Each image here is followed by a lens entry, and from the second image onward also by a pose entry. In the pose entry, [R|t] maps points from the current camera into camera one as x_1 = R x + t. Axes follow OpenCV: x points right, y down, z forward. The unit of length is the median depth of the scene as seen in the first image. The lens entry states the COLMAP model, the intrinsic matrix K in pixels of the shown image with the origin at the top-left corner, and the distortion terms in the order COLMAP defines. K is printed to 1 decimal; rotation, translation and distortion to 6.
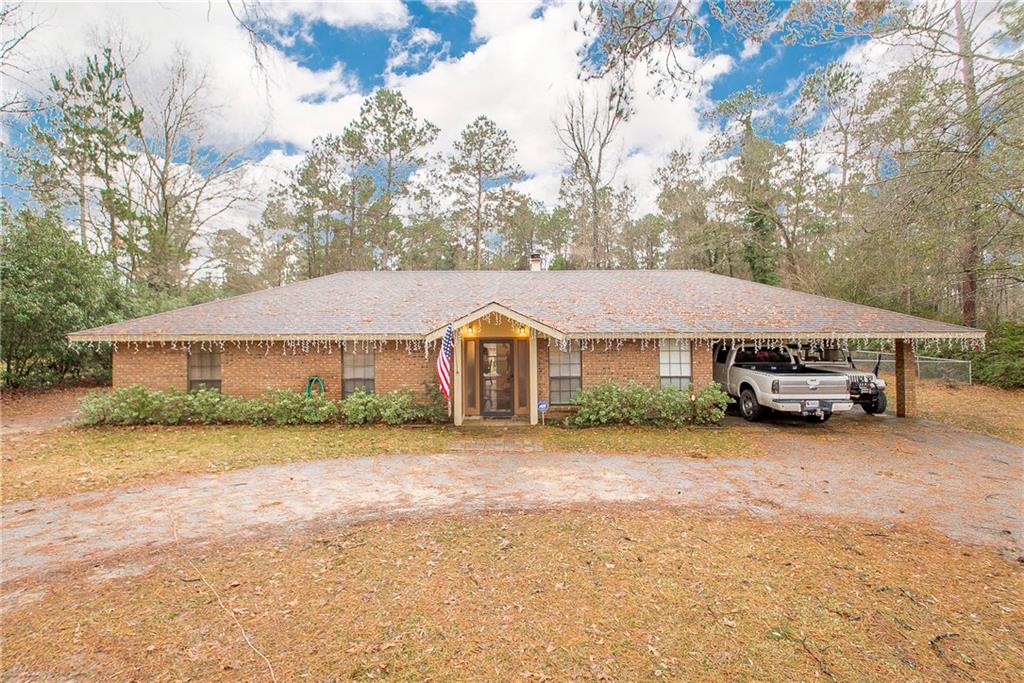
lens RADIAL K [[451.2, 0, 513.7], [0, 451.2, 337.6], [0, 0, 1]] dist [-0.010083, 0.000047]
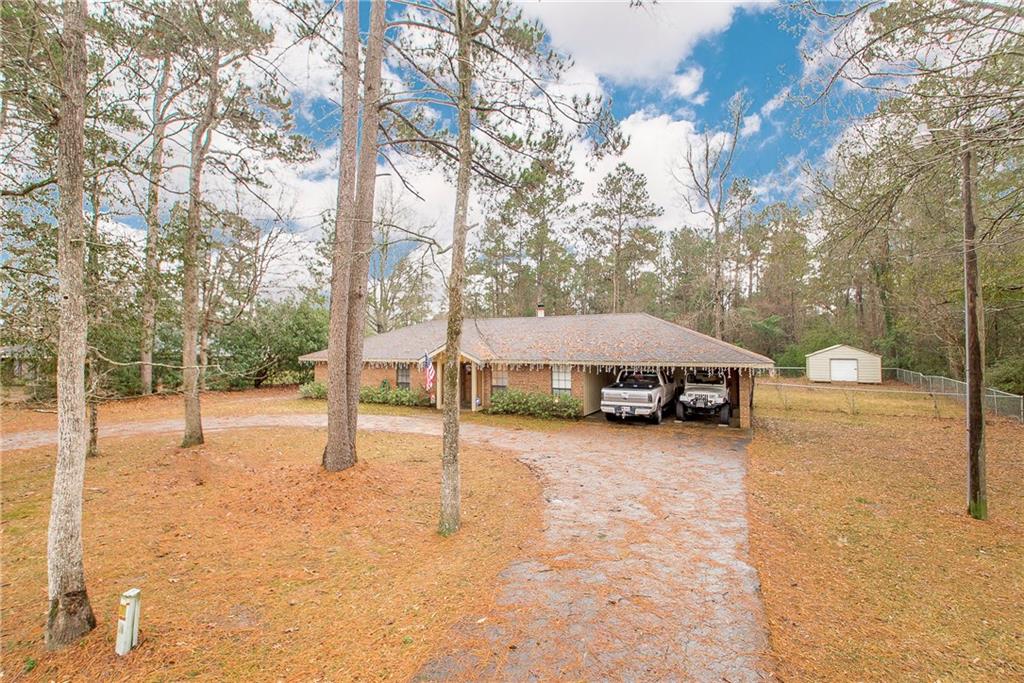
lens RADIAL K [[451.2, 0, 516.0], [0, 451.2, 340.8], [0, 0, 1]] dist [-0.010083, 0.000047]
pose [[0.890194, -0.005893, -0.455543, 1.012961], [-0.011689, 0.999292, -0.035770, -0.022757], [0.455431, 0.037167, 0.889495, -0.520969]]
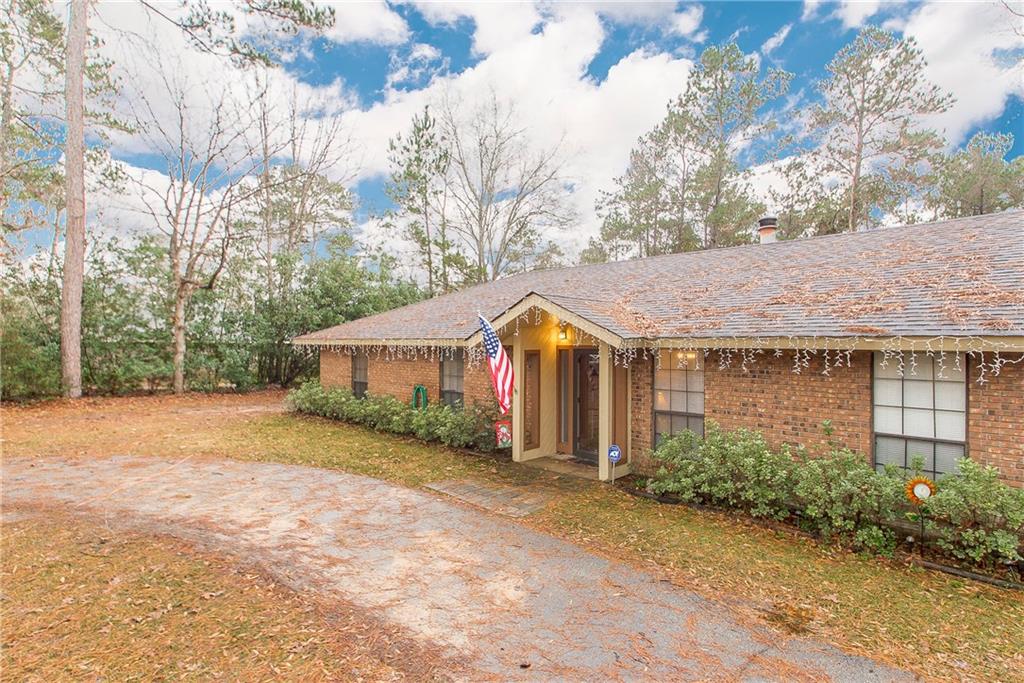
lens RADIAL K [[511.9, 0, 509.7], [0, 511.9, 344.2], [0, 0, 1]] dist [0.015074, 0.002731]
pose [[0.718253, 0.008276, -0.695732, 0.458642], [-0.026673, 0.999522, -0.015647, 0.014017], [0.695270, 0.029796, 0.718131, 0.380665]]
